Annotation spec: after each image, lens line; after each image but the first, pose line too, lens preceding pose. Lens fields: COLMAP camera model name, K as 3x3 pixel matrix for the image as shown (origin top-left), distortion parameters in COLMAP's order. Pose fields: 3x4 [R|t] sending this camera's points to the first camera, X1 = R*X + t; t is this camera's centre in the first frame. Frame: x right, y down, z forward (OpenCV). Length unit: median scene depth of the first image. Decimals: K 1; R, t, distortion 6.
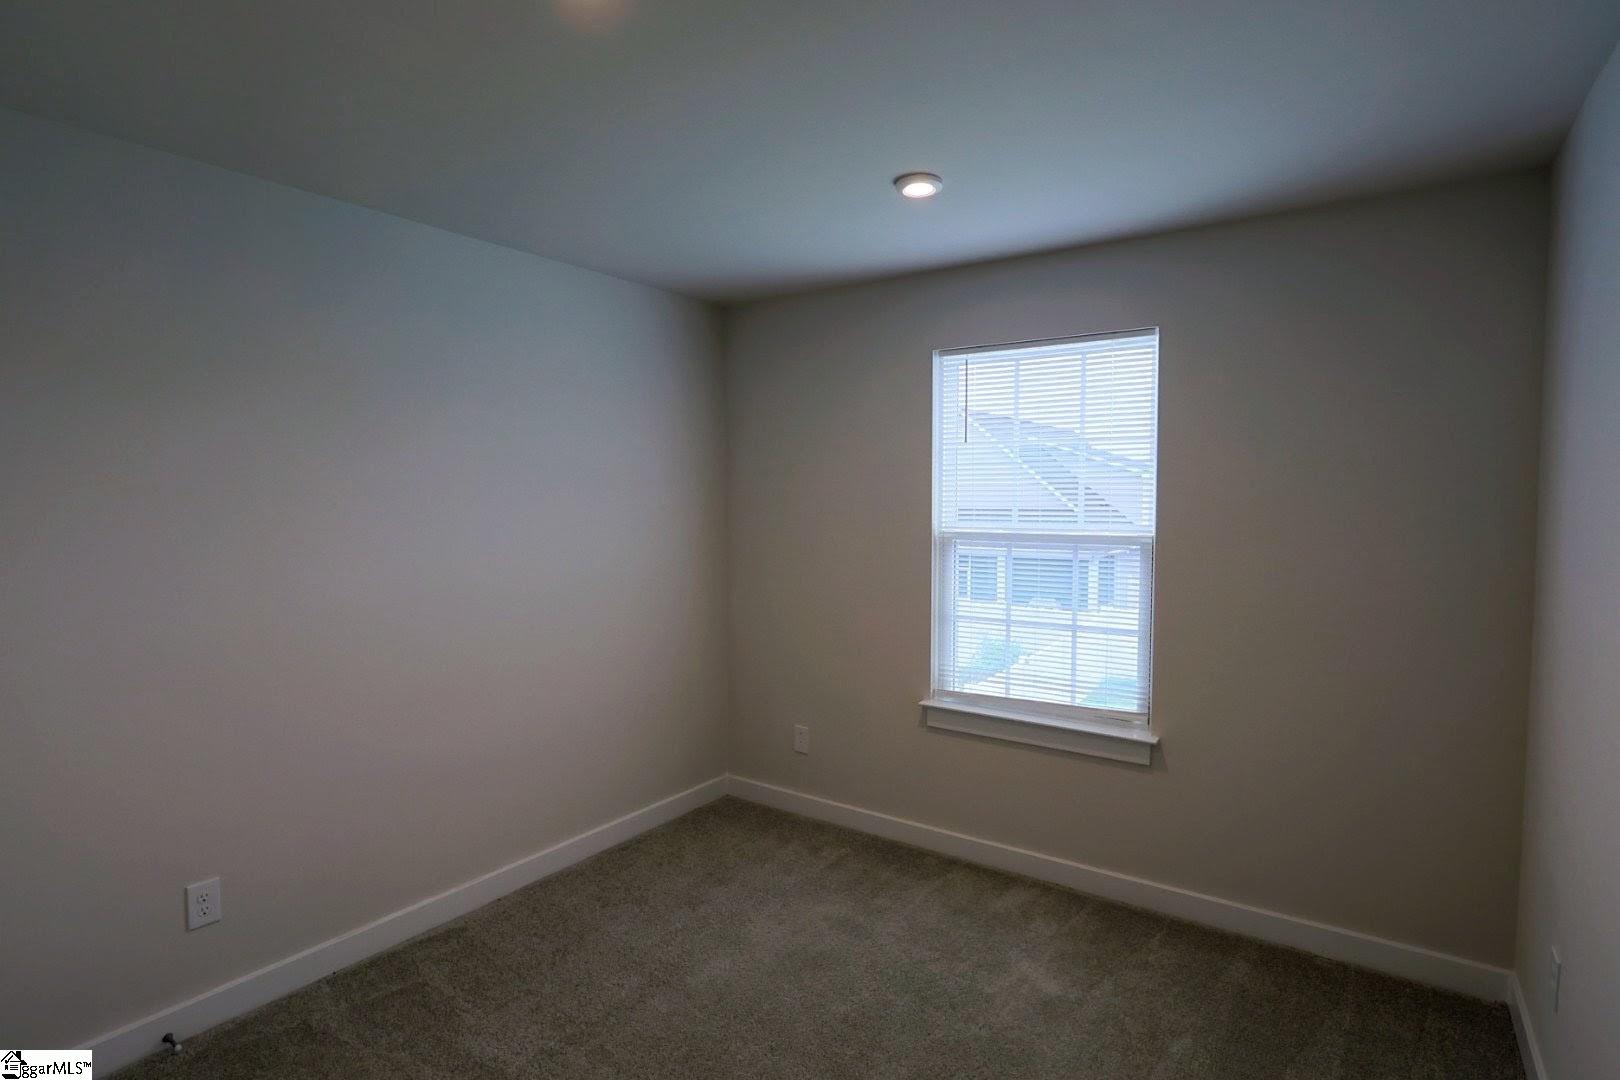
lens RADIAL K [[840.1, 0, 769.0], [0, 840.1, 530.2], [0, 0, 1]] dist [-0.022824, 0.001134]
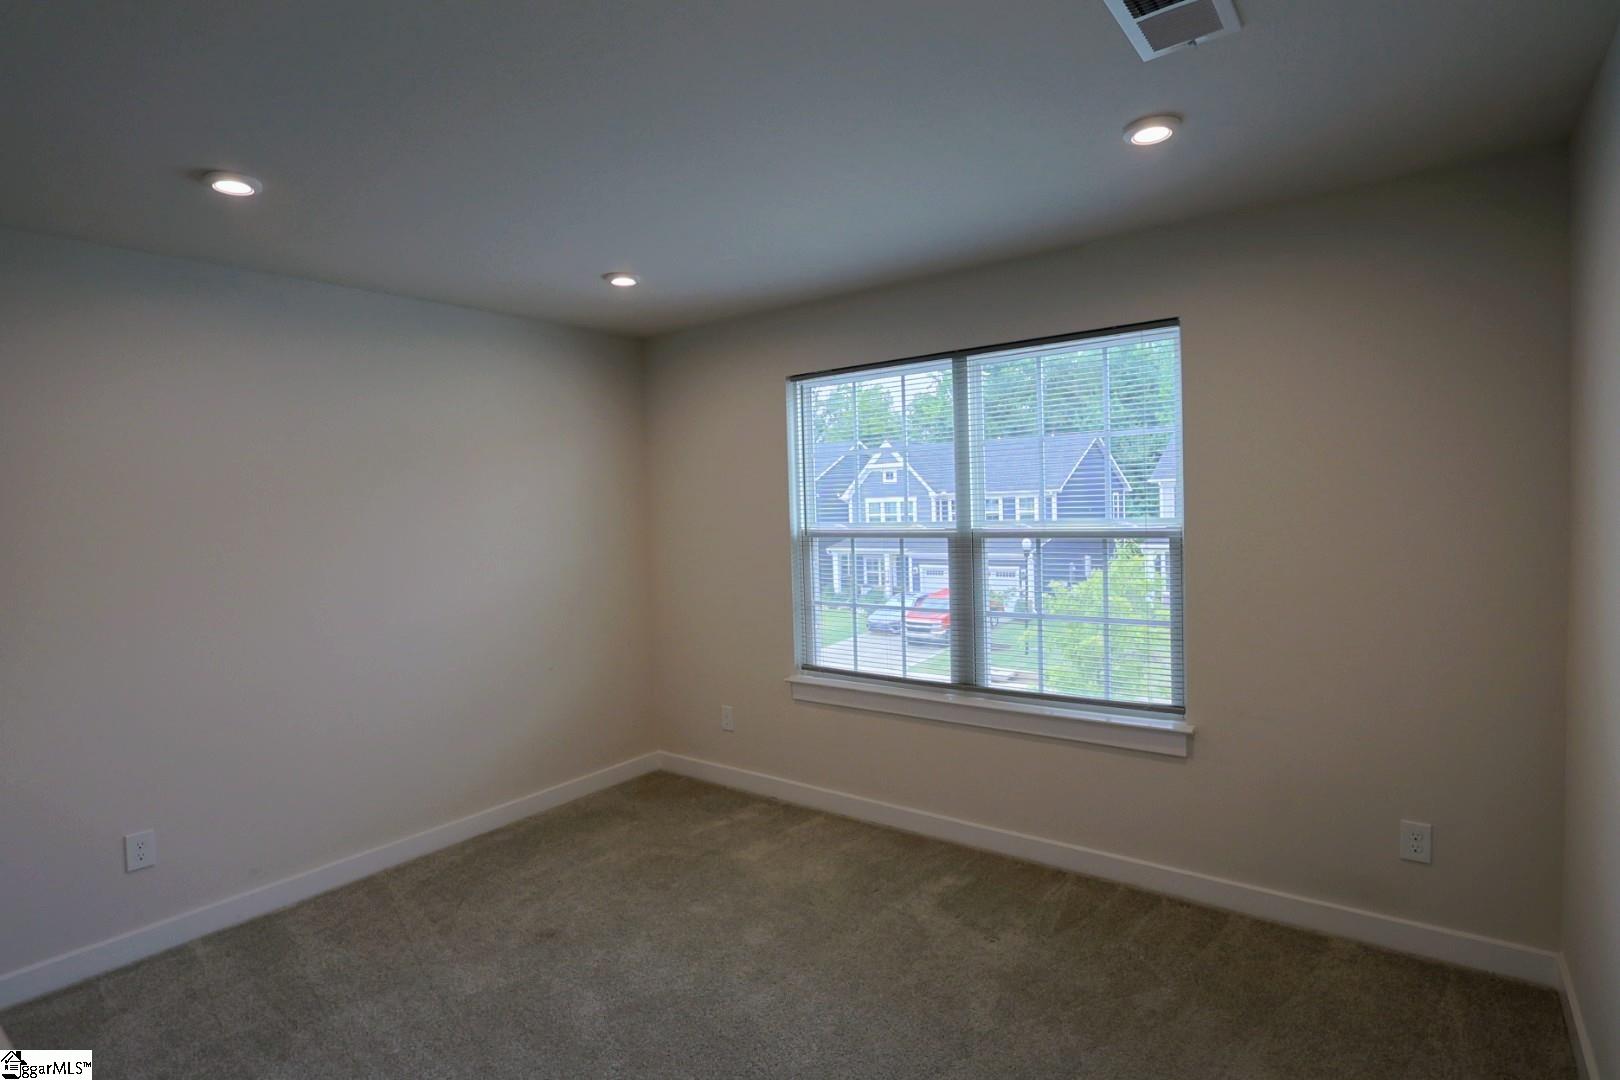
lens RADIAL K [[836.8, 0, 810.0], [0, 836.8, 540.0], [0, 0, 1]] dist [-0.000826, -0.000764]
pose [[0.999593, -0.028509, -0.000767, 0.157033], [0.028515, 0.999550, 0.009268, 0.003794], [0.000503, -0.009286, 0.999957, -0.114231]]
